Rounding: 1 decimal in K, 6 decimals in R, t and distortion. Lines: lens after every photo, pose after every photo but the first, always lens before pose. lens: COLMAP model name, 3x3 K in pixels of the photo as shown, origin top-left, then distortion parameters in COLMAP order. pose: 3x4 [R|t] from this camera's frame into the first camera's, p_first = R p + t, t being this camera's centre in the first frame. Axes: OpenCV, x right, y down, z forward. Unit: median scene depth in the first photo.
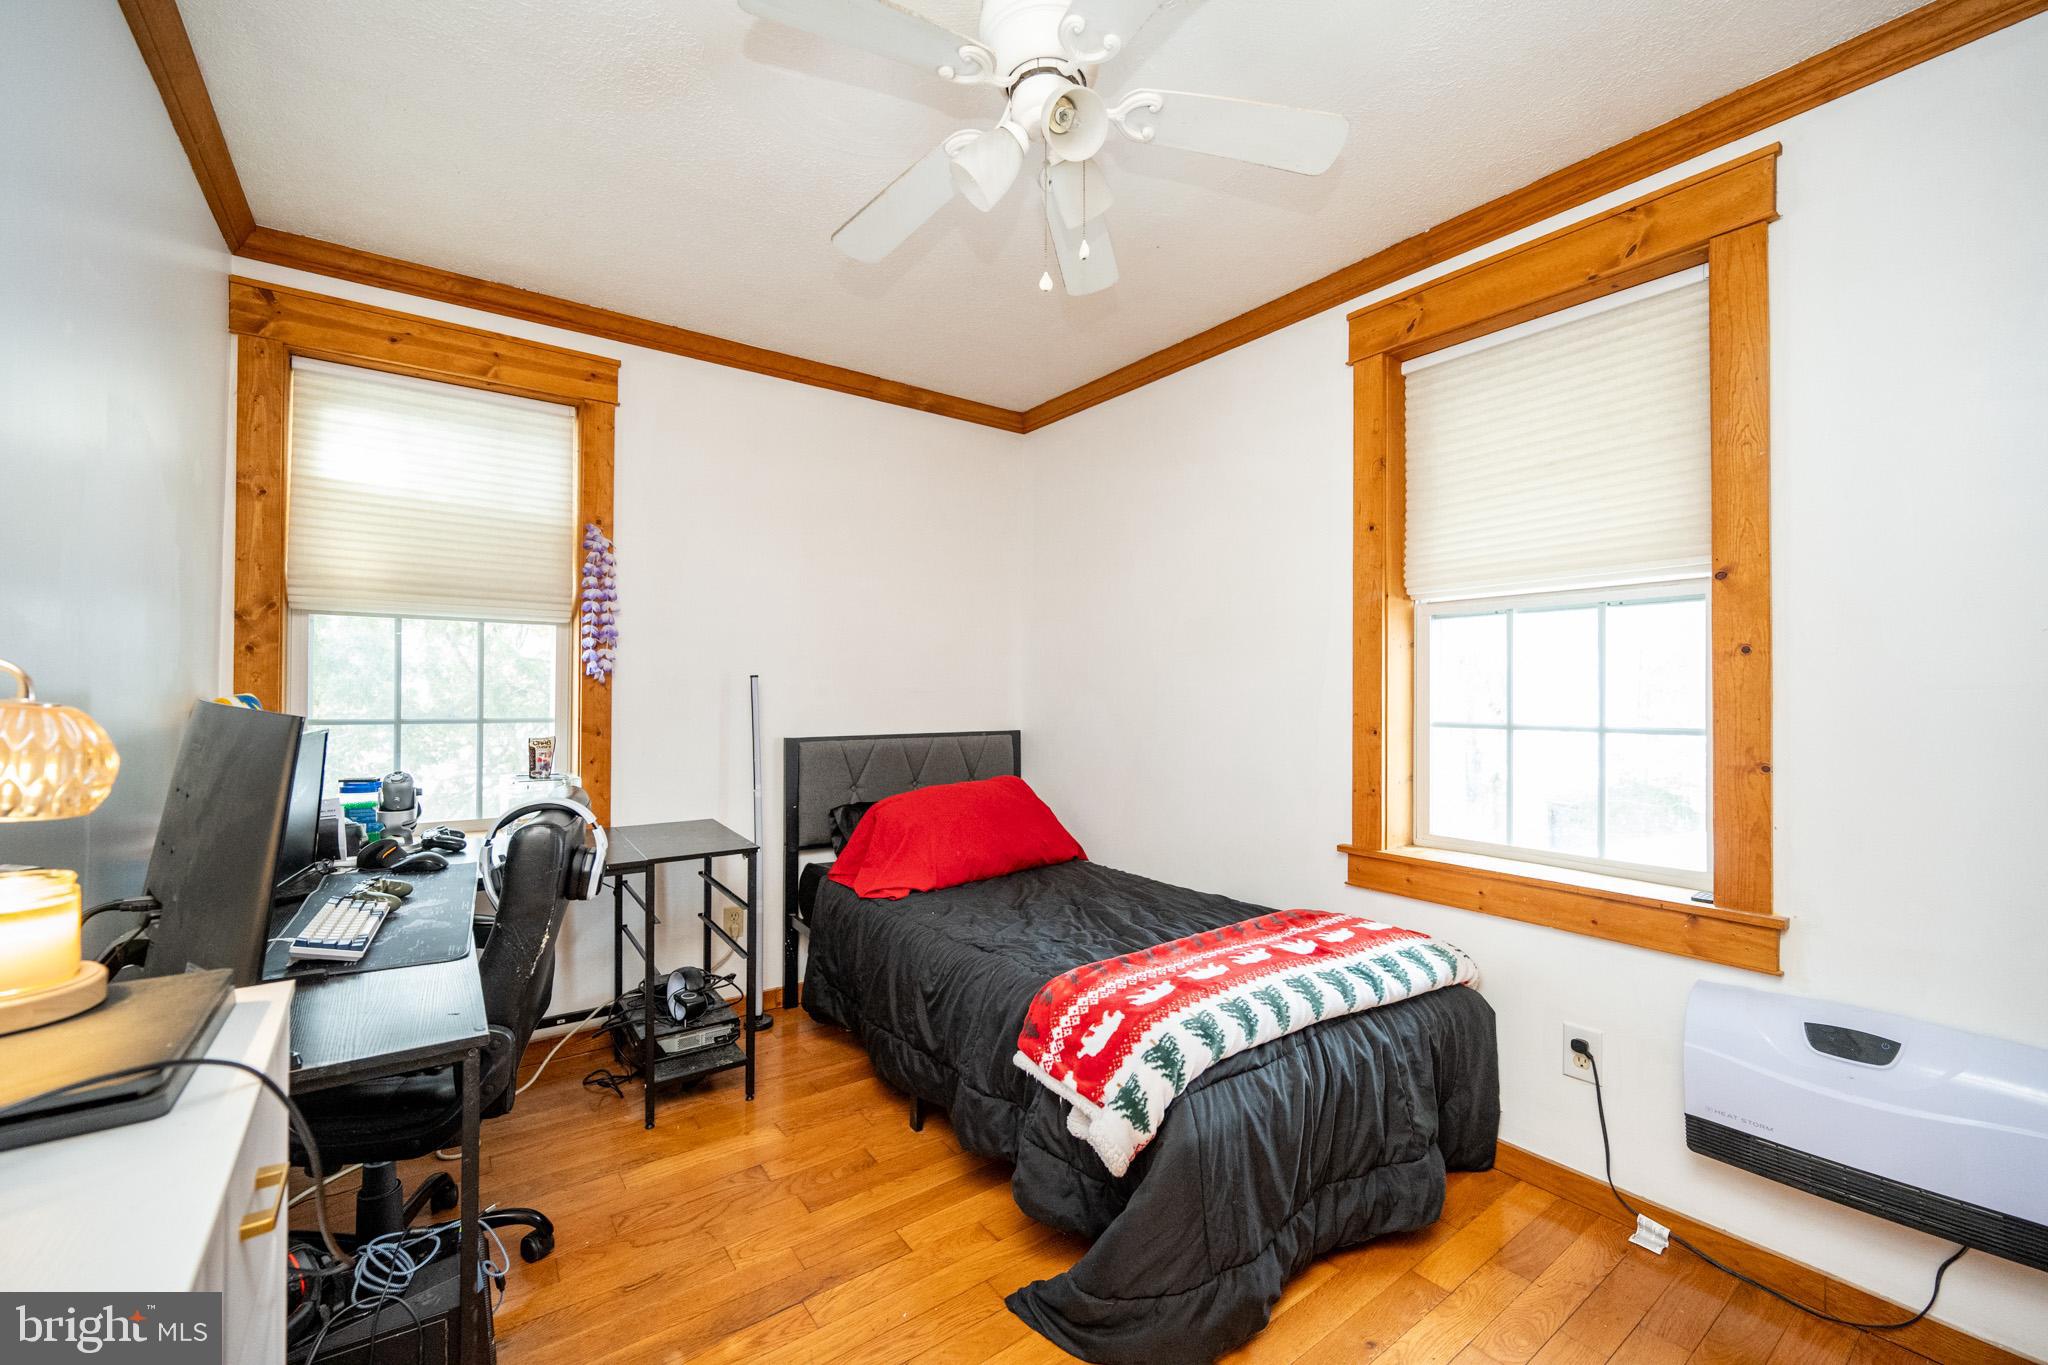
lens RADIAL K [[820.8, 0, 1028.0], [0, 820.8, 692.6], [0, 0, 1]] dist [-0.001989, -0.000763]
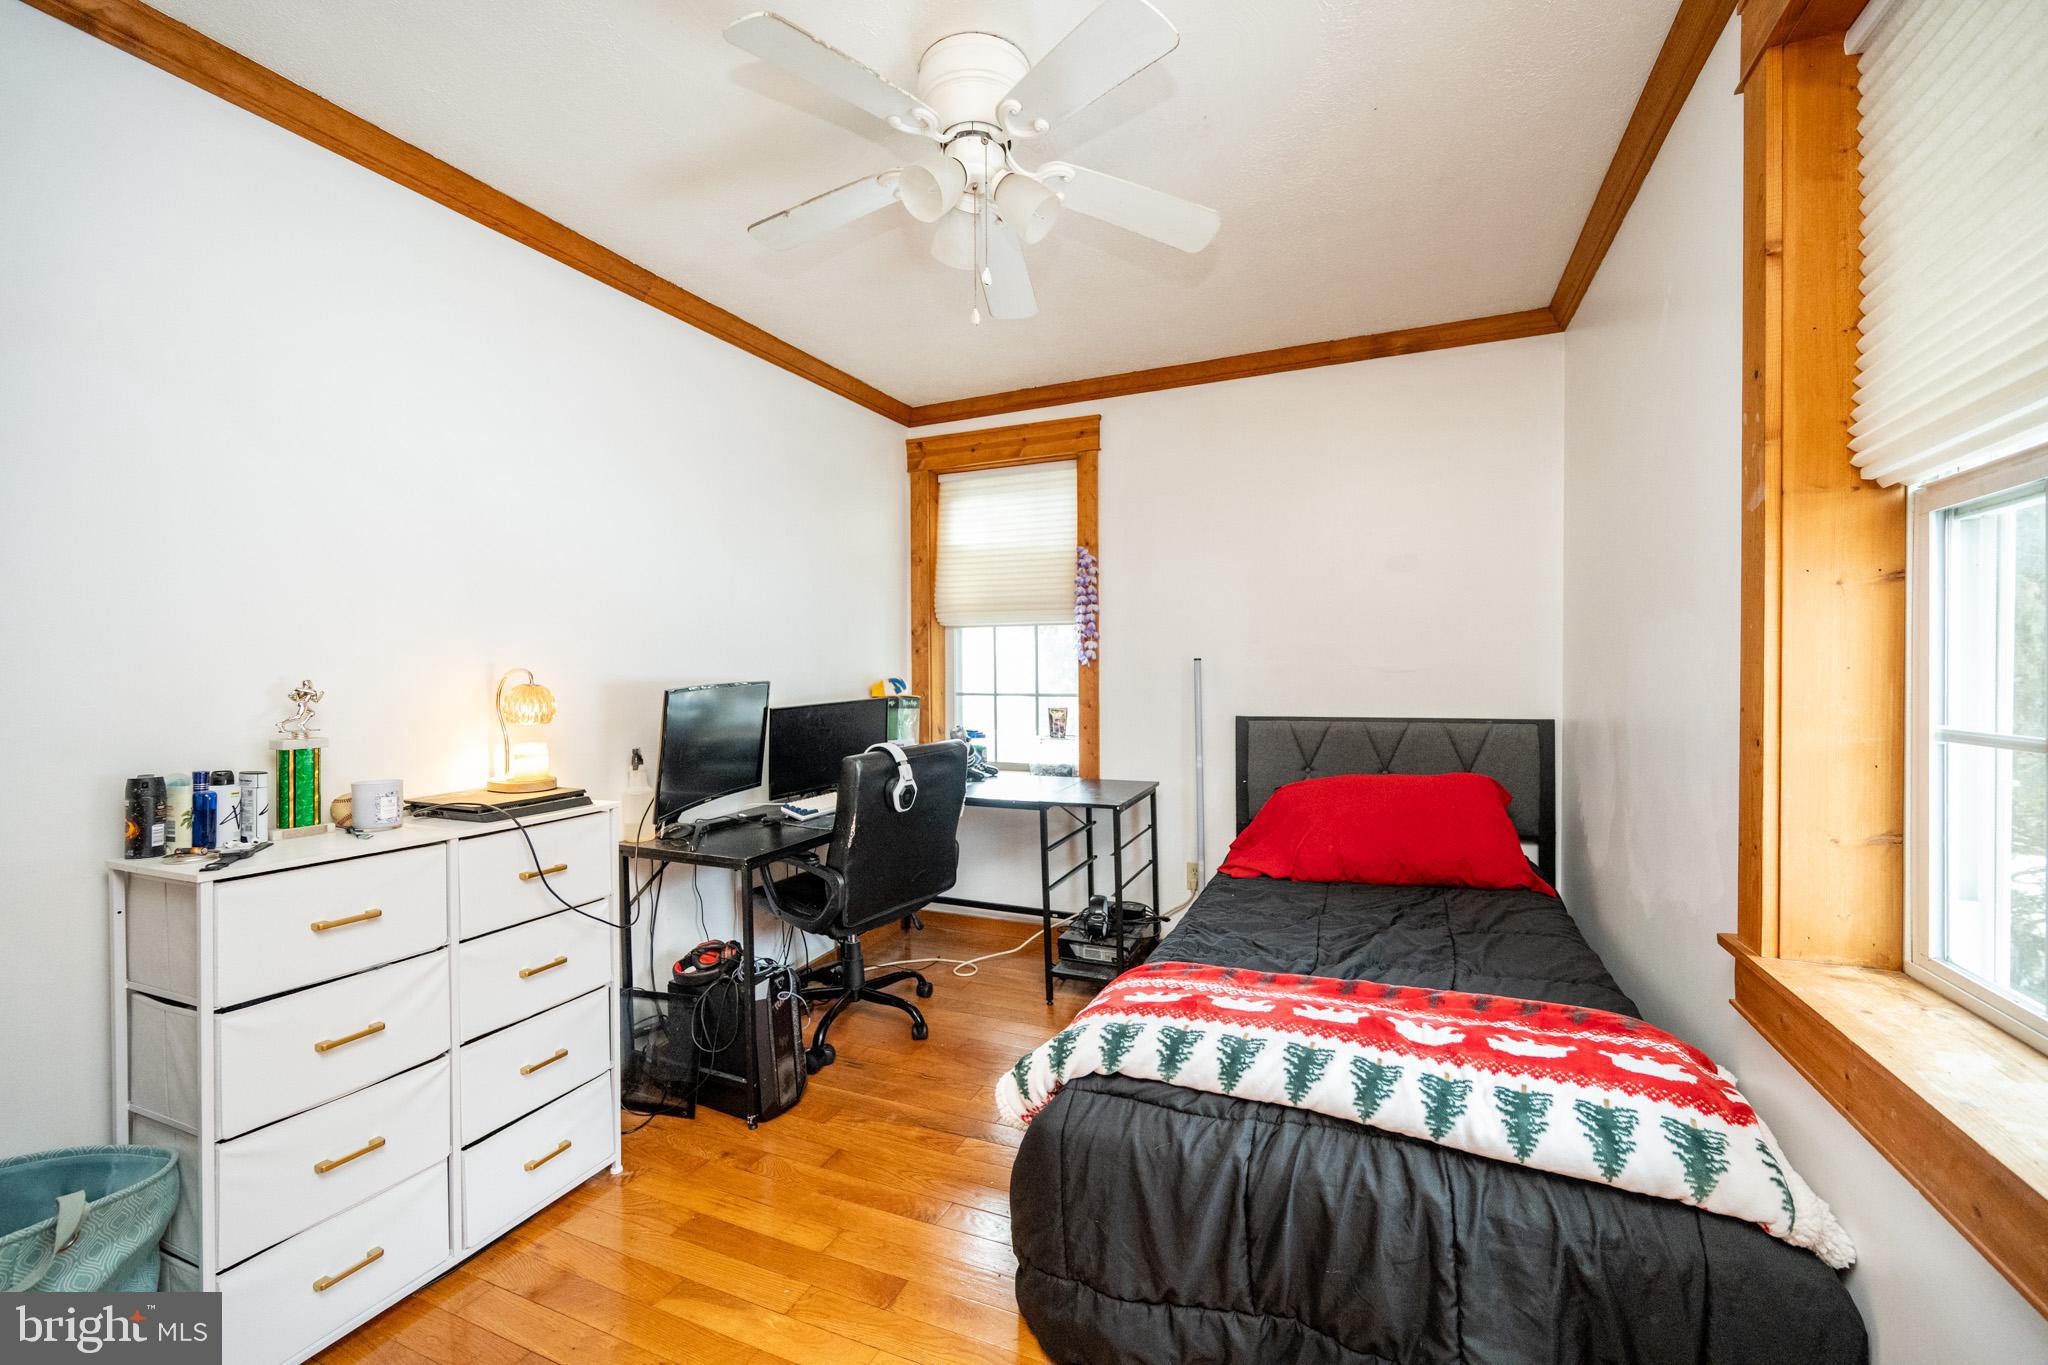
lens RADIAL K [[820.8, 0, 1027.0], [0, 820.8, 679.0], [0, 0, 1]] dist [-0.001989, -0.000763]
pose [[0.515782, 0.000556, -0.856720, 0.623615], [0.010273, 0.999924, 0.006834, -0.004012], [0.856658, -0.012325, 0.515737, 0.280331]]
